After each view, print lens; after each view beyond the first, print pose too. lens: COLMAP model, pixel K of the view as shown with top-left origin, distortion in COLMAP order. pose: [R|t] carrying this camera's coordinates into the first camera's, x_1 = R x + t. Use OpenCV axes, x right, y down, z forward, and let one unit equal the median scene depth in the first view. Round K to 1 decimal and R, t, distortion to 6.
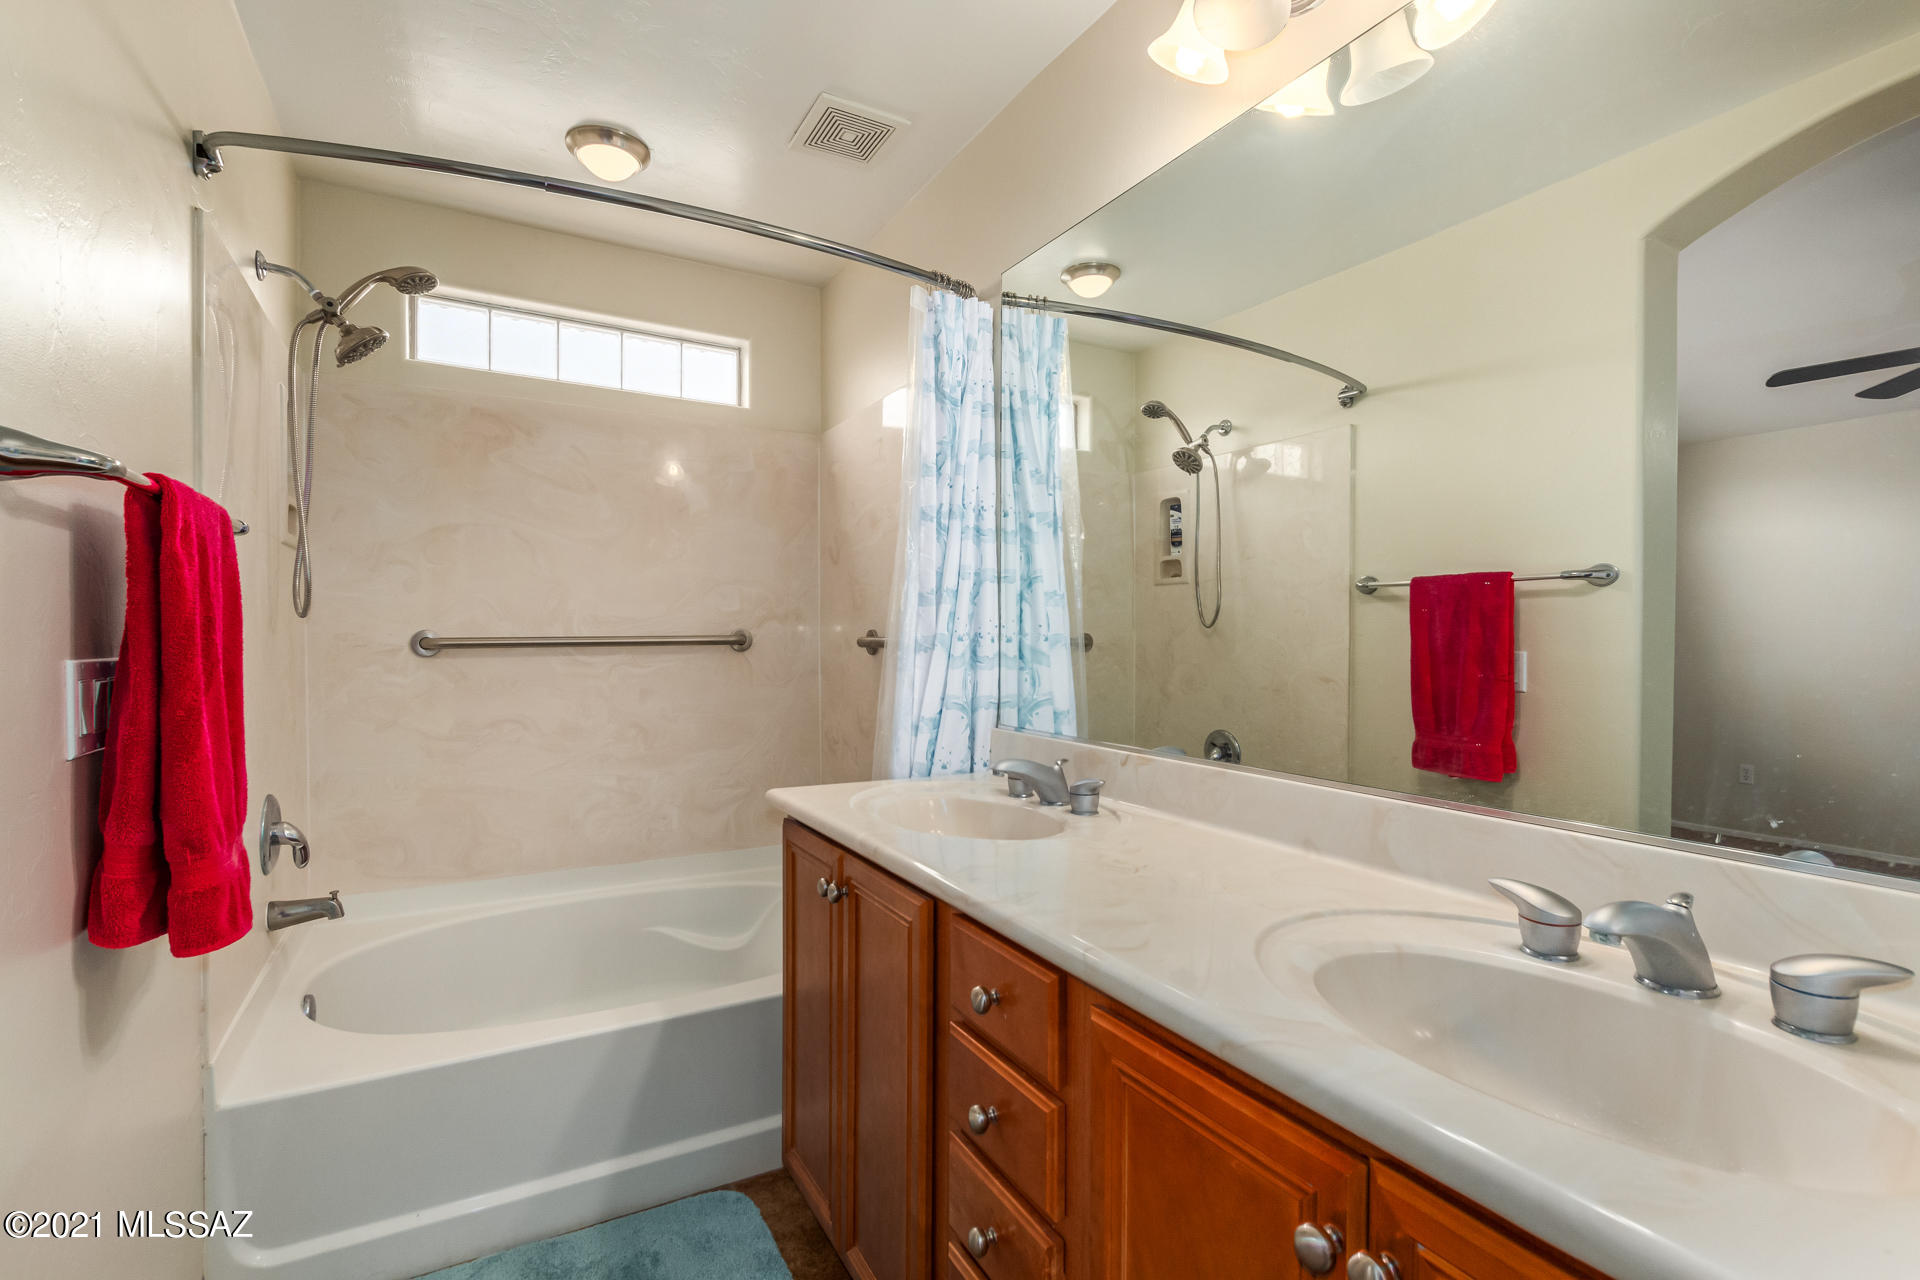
lens RADIAL K [[877.5, 0, 967.9], [0, 877.5, 651.6], [0, 0, 1]] dist [0.000540, -0.000021]
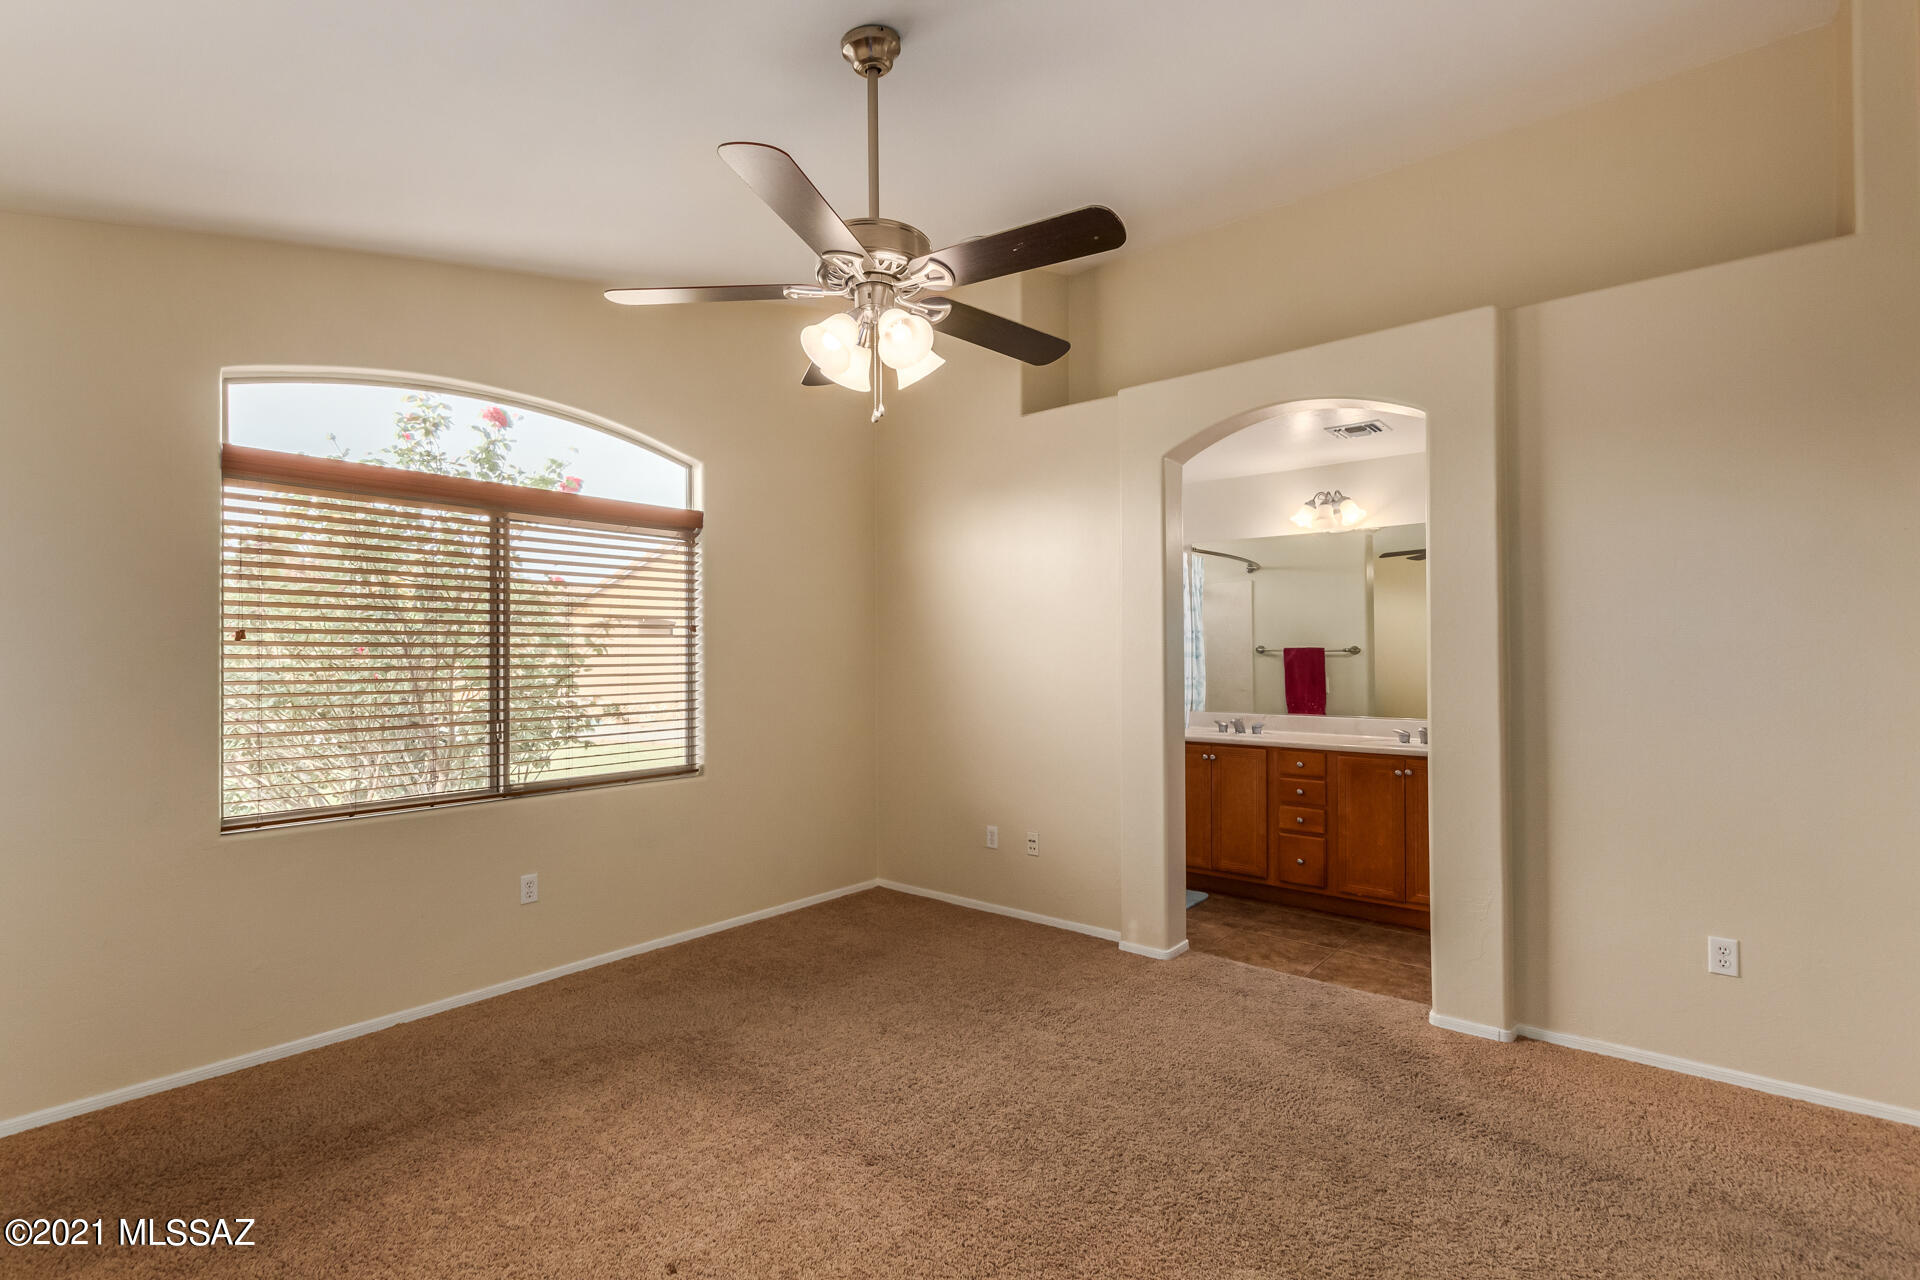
lens RADIAL K [[877.5, 0, 967.9], [0, 877.5, 651.6], [0, 0, 1]] dist [0.000540, -0.000021]
pose [[0.933231, -0.008166, 0.359184, -1.209515], [0.015049, 0.999753, -0.016370, -0.047868], [-0.358962, 0.020682, 0.933123, -0.980860]]
